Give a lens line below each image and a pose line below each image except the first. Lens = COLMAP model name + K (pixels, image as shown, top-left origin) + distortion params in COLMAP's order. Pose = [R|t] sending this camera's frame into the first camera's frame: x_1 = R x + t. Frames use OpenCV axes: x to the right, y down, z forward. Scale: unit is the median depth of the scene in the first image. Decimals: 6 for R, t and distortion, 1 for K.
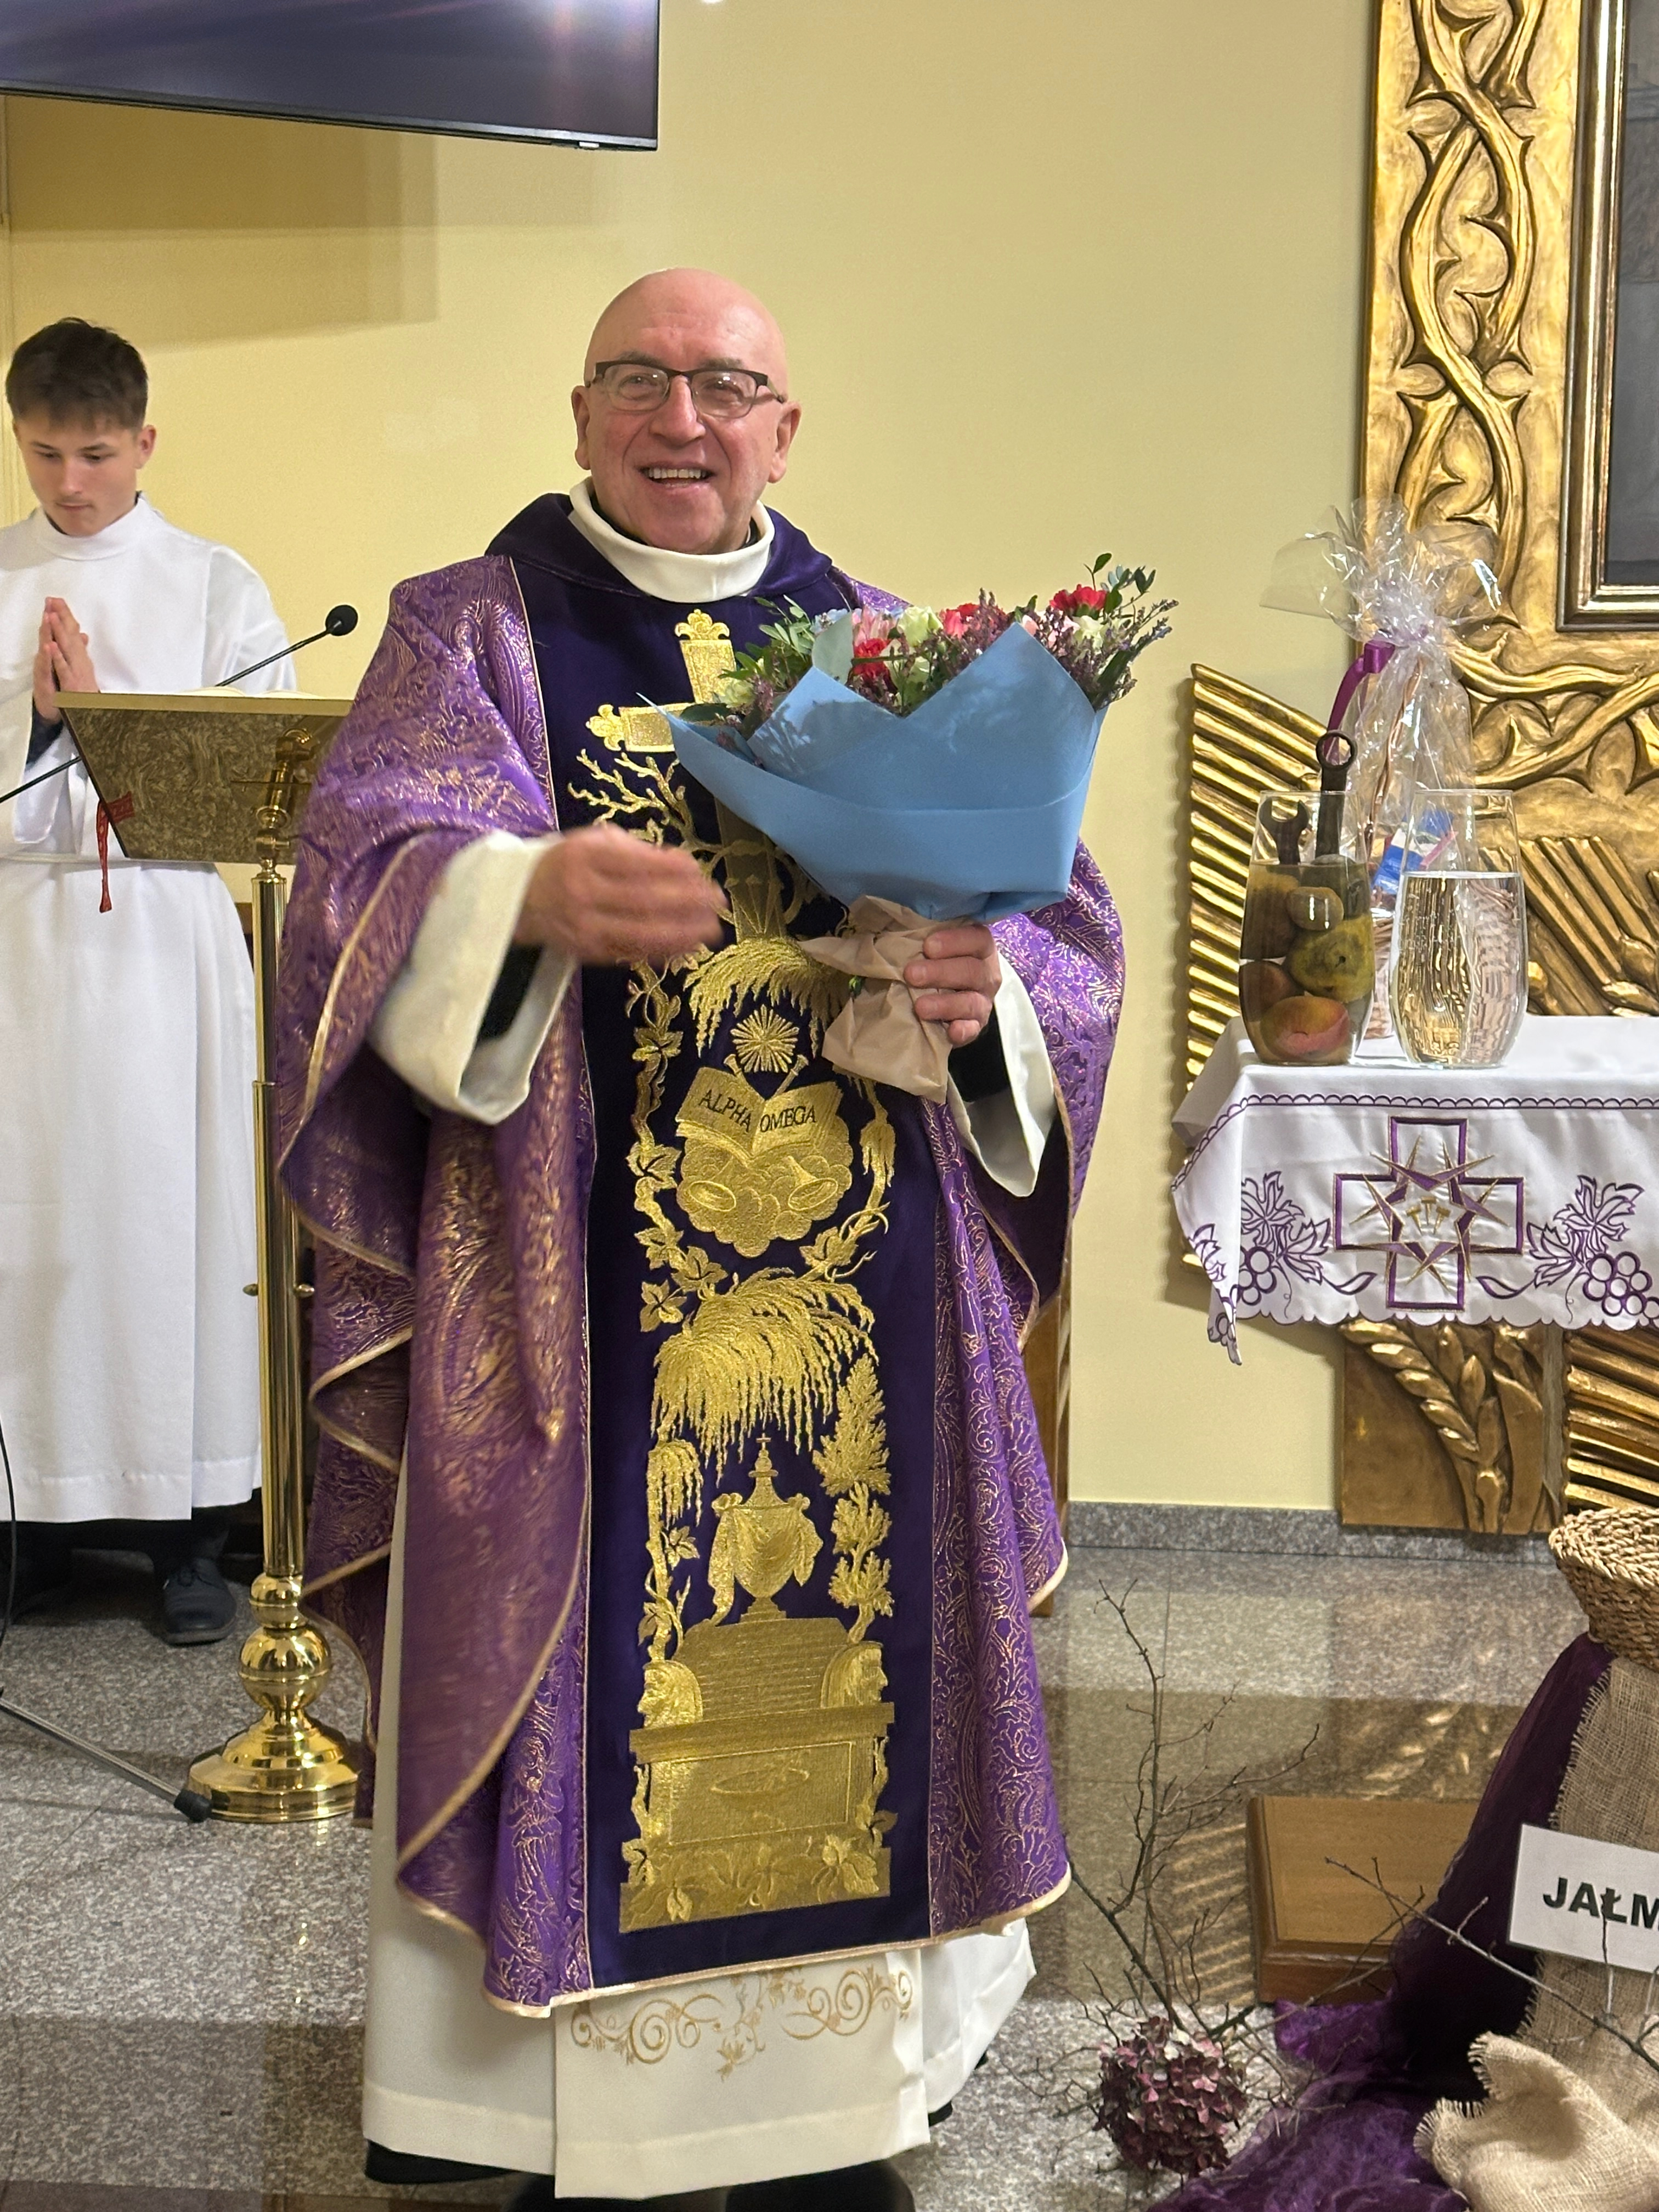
lens RADIAL K [[3362.5, 0, 861.0], [0, 3362.5, 1114.6], [0, 0, 1]] dist [0.169687, -0.221052]
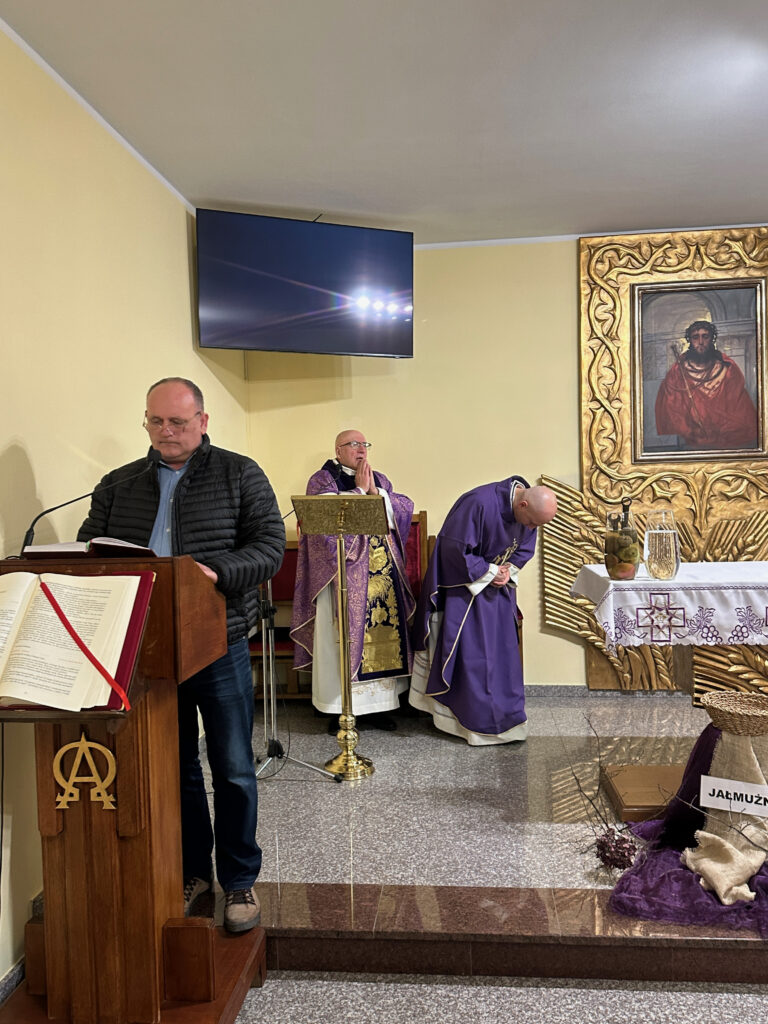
lens RADIAL K [[829.9, 0, 390.1], [0, 829.9, 504.8], [0, 0, 1]] dist [0.184541, -0.357489]
pose [[0.999298, -0.034519, 0.014565, -0.102708], [0.035630, 0.995786, -0.084502, -0.019265], [-0.011587, 0.084962, 0.996317, 0.003371]]
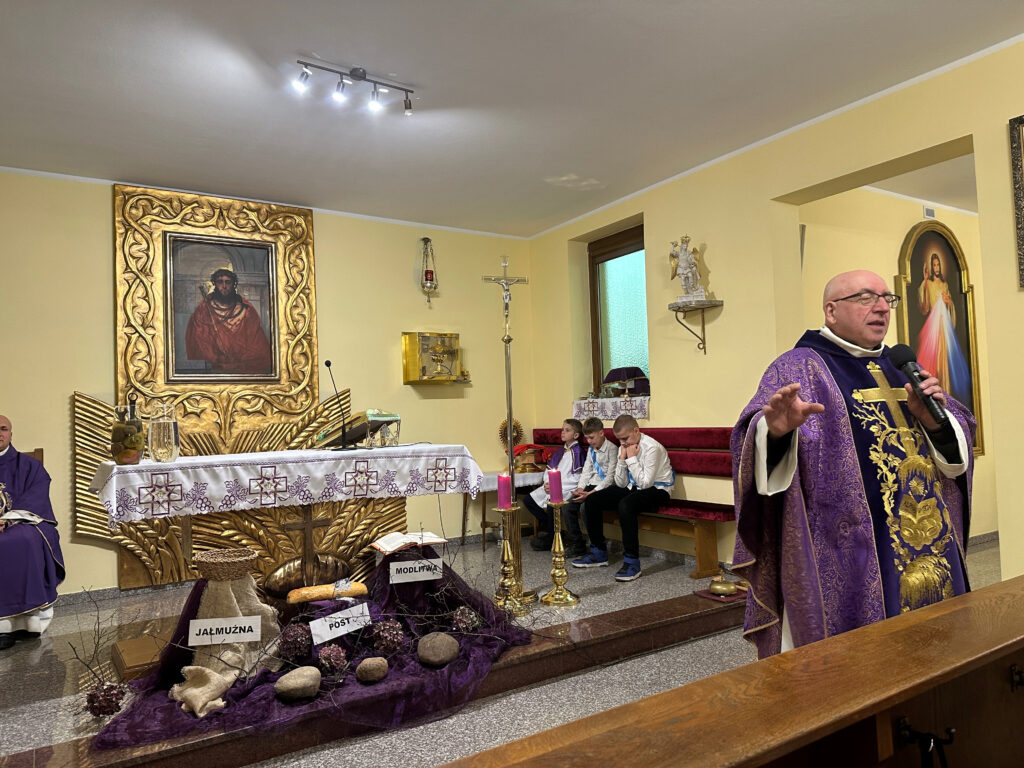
lens RADIAL K [[713.5, 0, 508.8], [0, 713.5, 385.6], [0, 0, 1]] dist [0.137365, -0.227883]
pose [[0.777187, -0.006912, 0.629232, -0.057958], [0.111724, 0.985569, -0.127169, 0.040878], [-0.619272, 0.169135, 0.766743, -0.060527]]
